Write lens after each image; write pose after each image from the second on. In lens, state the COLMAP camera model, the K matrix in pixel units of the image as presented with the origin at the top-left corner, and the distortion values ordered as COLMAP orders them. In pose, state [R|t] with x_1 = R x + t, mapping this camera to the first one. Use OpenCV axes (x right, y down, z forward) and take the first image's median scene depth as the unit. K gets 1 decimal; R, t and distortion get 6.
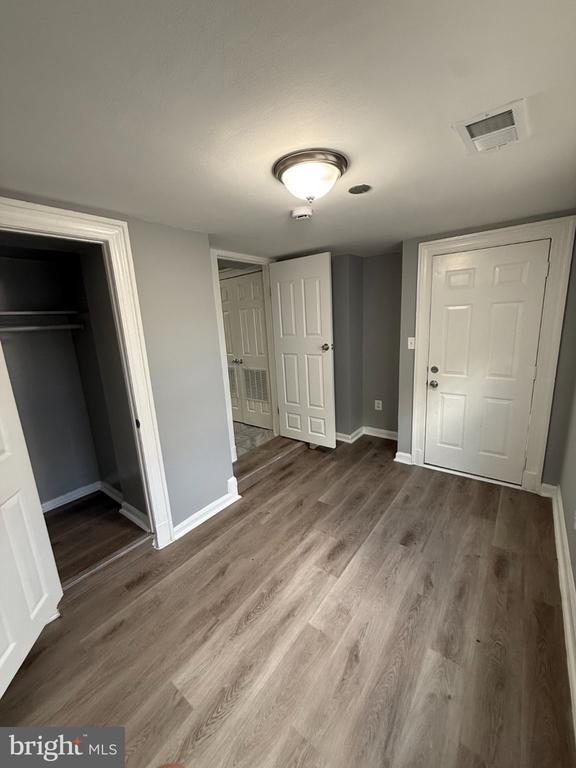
lens RADIAL K [[304.8, 0, 291.2], [0, 304.8, 381.1], [0, 0, 1]] dist [-0.000622, -0.000031]
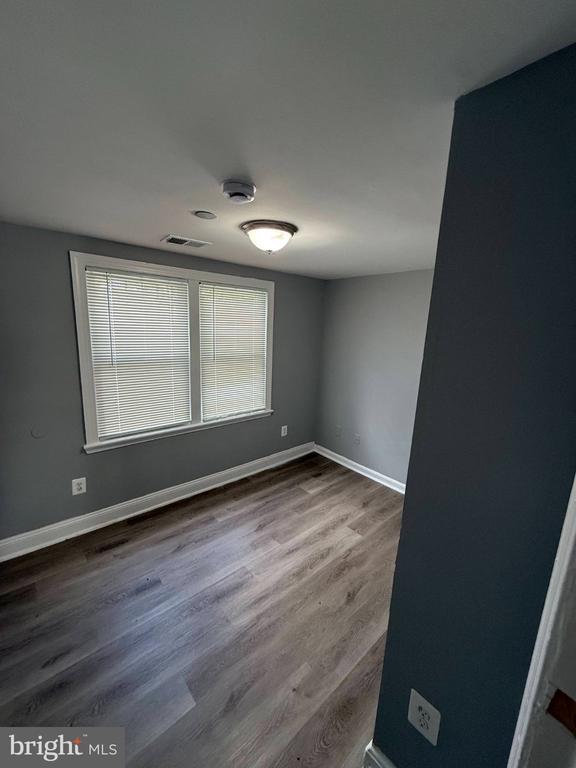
lens RADIAL K [[304.8, 0, 291.2], [0, 304.8, 381.1], [0, 0, 1]] dist [-0.000622, -0.000031]
pose [[-0.982071, -0.024963, 0.186851, -0.212133], [0.047316, 0.926820, 0.372512, -0.408565], [-0.182476, 0.374674, -0.909022, 1.729651]]
